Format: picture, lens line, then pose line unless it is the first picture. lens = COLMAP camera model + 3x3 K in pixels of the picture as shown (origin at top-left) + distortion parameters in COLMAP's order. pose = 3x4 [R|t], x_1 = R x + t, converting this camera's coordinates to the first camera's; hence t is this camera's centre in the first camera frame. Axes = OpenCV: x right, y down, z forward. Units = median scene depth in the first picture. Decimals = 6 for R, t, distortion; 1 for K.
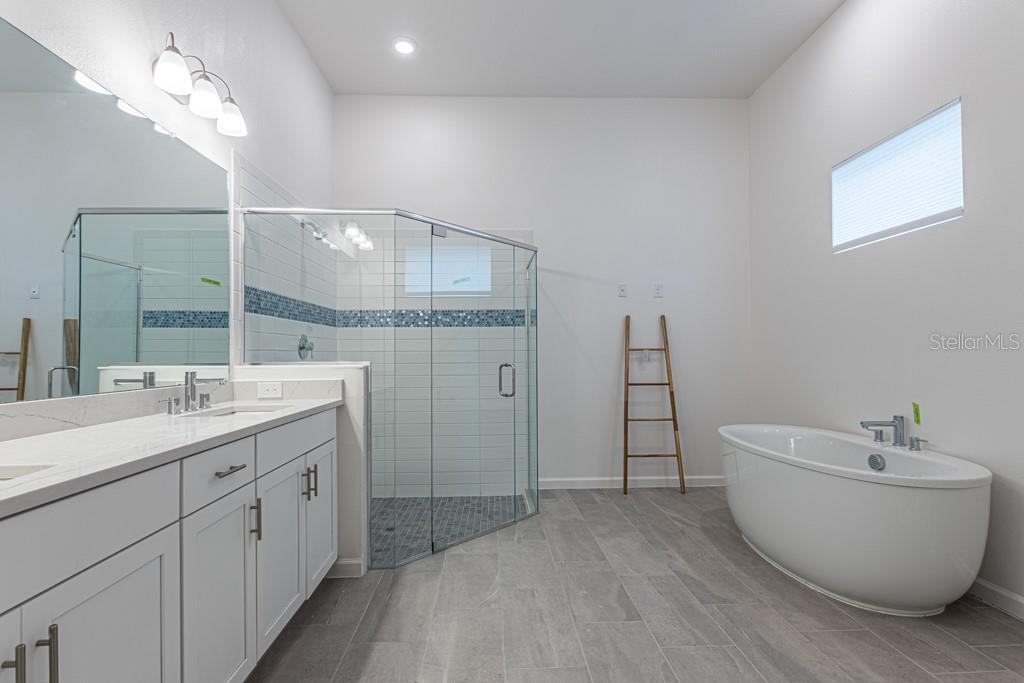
lens RADIAL K [[477.2, 0, 511.5], [0, 477.2, 348.9], [0, 0, 1]] dist [0.006747, 0.000045]
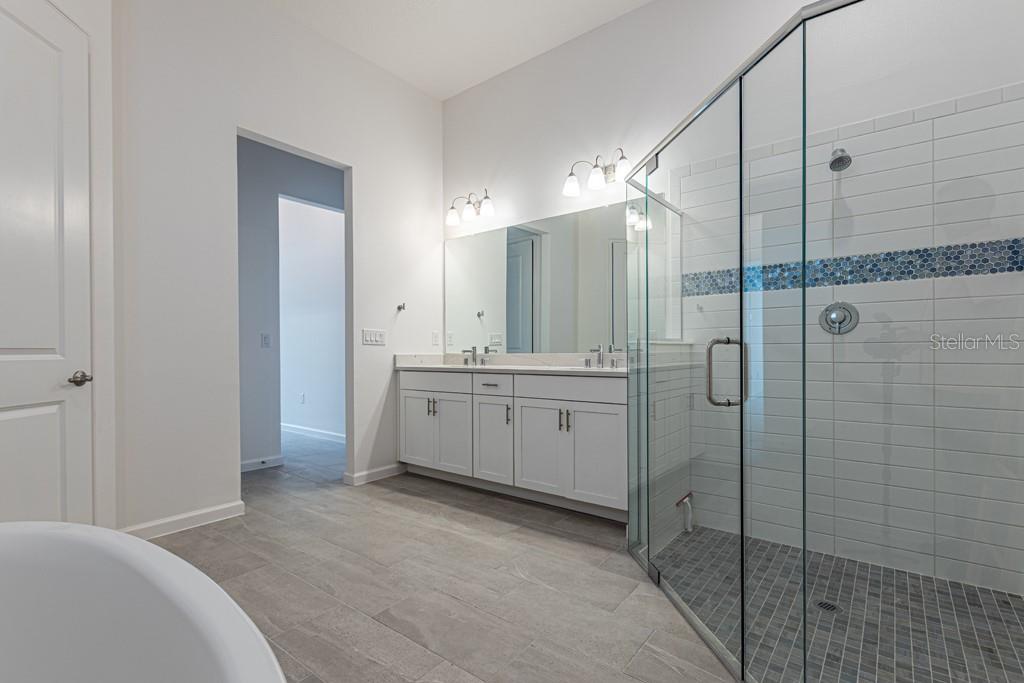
lens RADIAL K [[477.2, 0, 509.3], [0, 477.2, 345.8], [0, 0, 1]] dist [0.006747, 0.000045]
pose [[-0.652192, 0.008182, -0.758010, 0.769197], [0.021813, 0.999730, -0.007978, 0.058131], [0.757740, -0.021738, -0.652194, 1.754809]]
